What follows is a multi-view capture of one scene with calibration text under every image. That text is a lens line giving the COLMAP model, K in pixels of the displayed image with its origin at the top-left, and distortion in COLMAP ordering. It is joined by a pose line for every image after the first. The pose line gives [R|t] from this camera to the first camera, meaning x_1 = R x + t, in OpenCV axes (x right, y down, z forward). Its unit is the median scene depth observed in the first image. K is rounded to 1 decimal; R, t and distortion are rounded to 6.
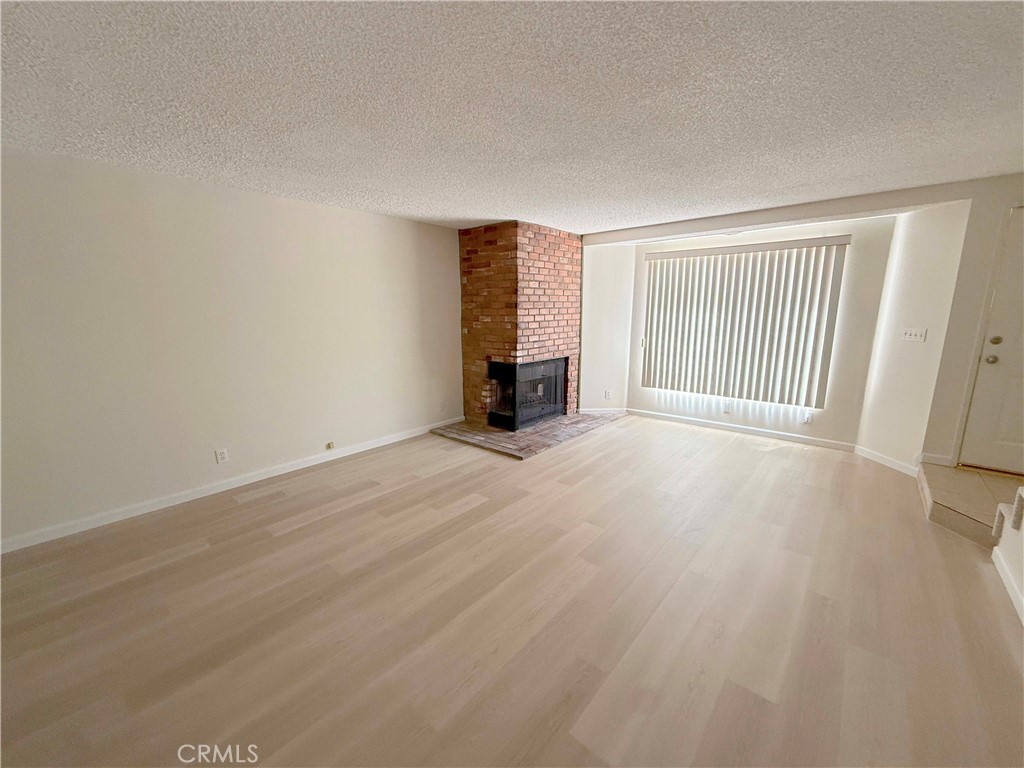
lens RADIAL K [[408.5, 0, 510.6], [0, 408.5, 385.2], [0, 0, 1]] dist [0.000478, -0.000167]
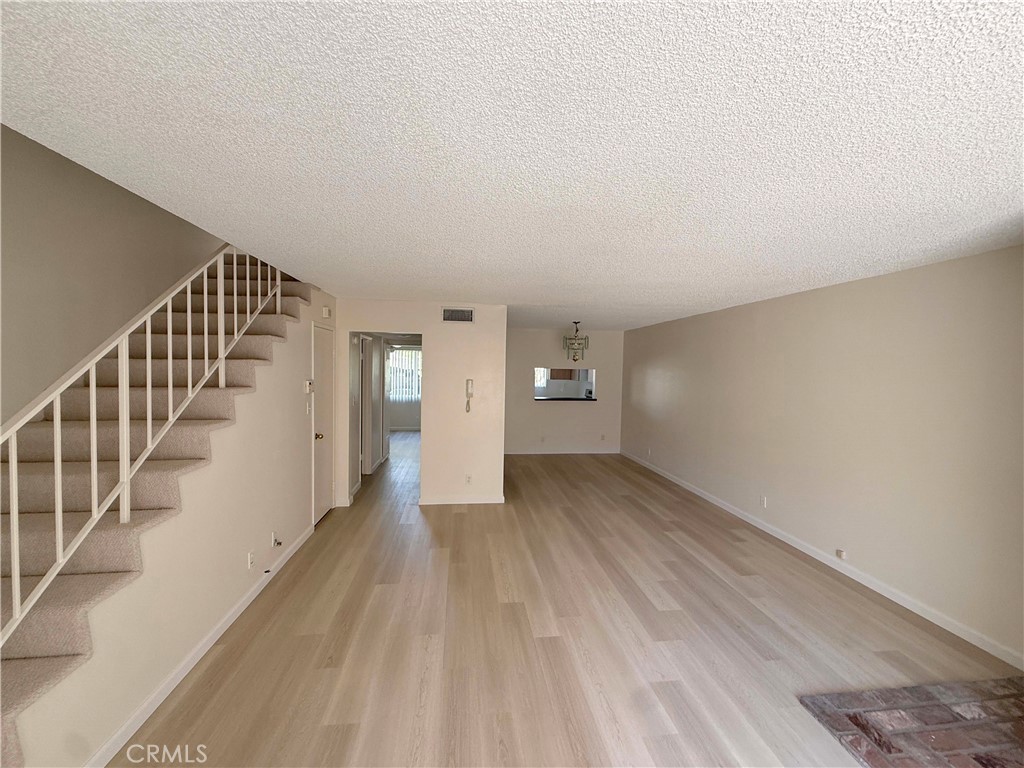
lens RADIAL K [[408.5, 0, 510.6], [0, 408.5, 385.2], [0, 0, 1]] dist [0.000478, -0.000167]
pose [[-0.667280, 0.026620, -0.744331, 0.563993], [-0.154363, 0.972720, 0.173172, -0.207126], [0.728635, 0.230451, -0.644968, 0.858631]]
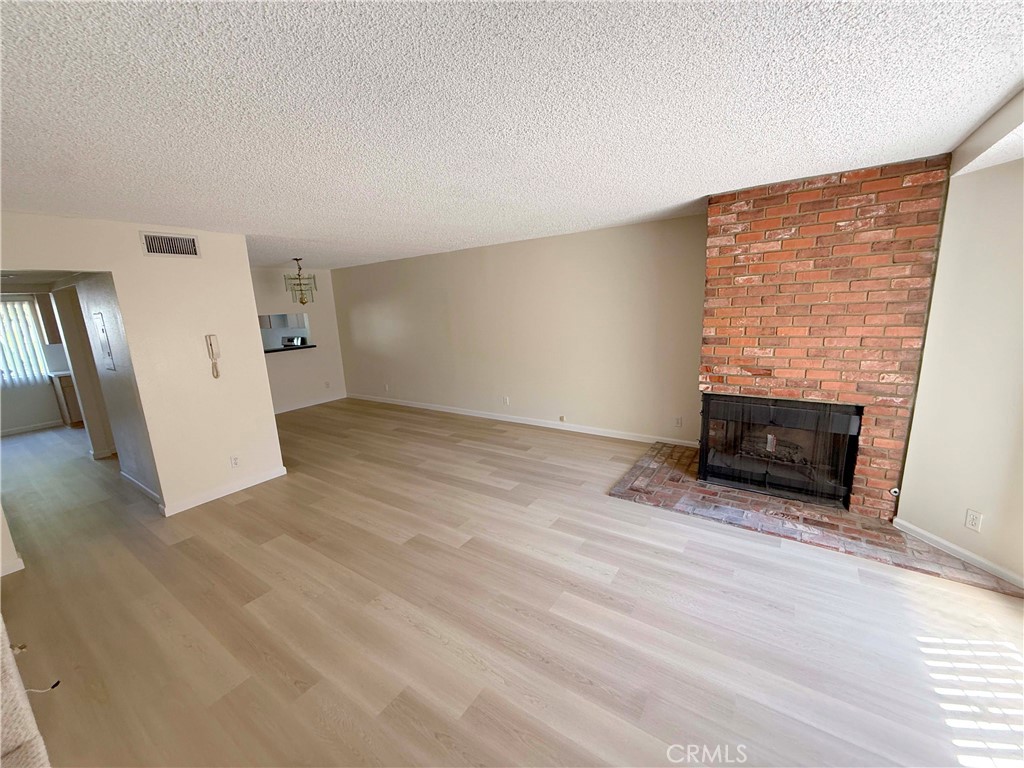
lens RADIAL K [[408.5, 0, 510.6], [0, 408.5, 385.2], [0, 0, 1]] dist [0.000478, -0.000167]
pose [[0.112903, 0.198087, -0.973660, 0.709725], [-0.141131, 0.973188, 0.181625, -0.152797], [0.983532, 0.116908, 0.137833, 0.569065]]
